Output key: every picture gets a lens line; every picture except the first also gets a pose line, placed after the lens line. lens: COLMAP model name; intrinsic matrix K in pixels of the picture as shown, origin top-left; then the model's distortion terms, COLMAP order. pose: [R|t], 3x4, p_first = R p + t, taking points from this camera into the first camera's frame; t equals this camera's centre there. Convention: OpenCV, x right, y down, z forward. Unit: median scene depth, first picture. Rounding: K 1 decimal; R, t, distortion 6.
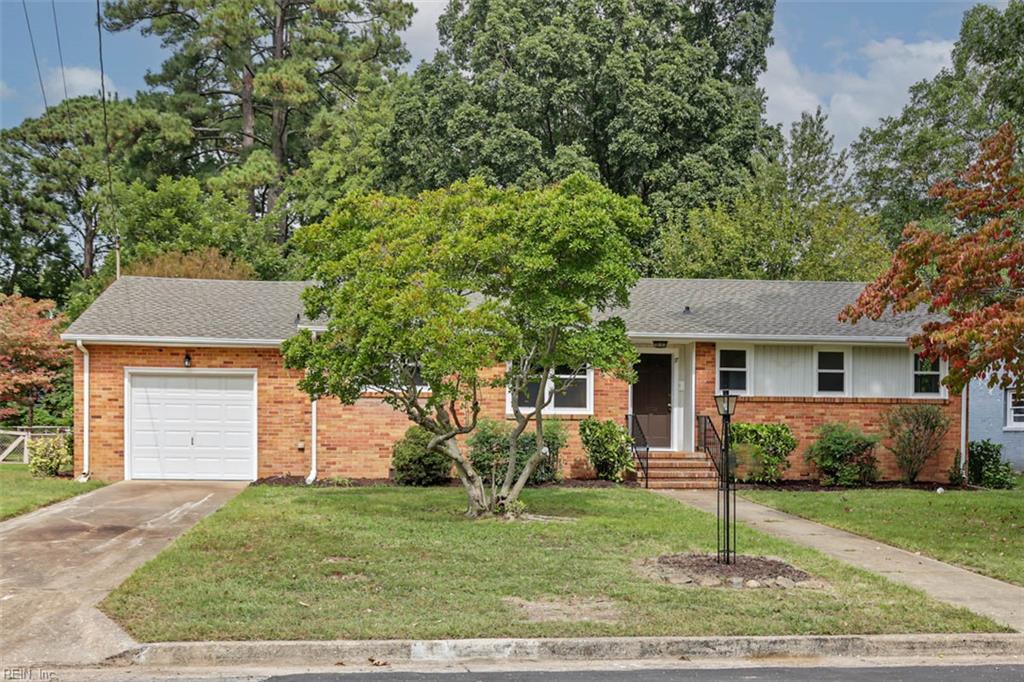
lens RADIAL K [[1164.5, 0, 512.0], [0, 1164.5, 341.0], [0, 0, 1]] dist [-0.008145, 0.007029]
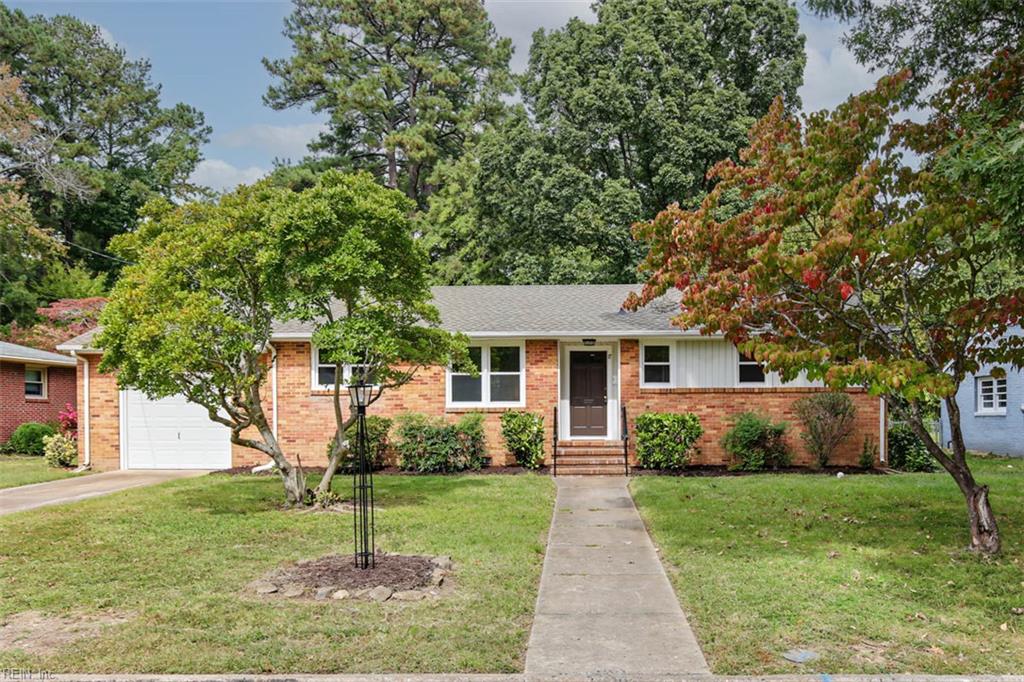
lens RADIAL K [[931.7, 0, 514.8], [0, 931.7, 355.9], [0, 0, 1]] dist [-0.002014, -0.005829]
pose [[0.990922, -0.023043, -0.132450, 0.168418], [0.023940, 0.999700, 0.005183, 0.009231], [0.132291, -0.008307, 0.991176, 0.117928]]
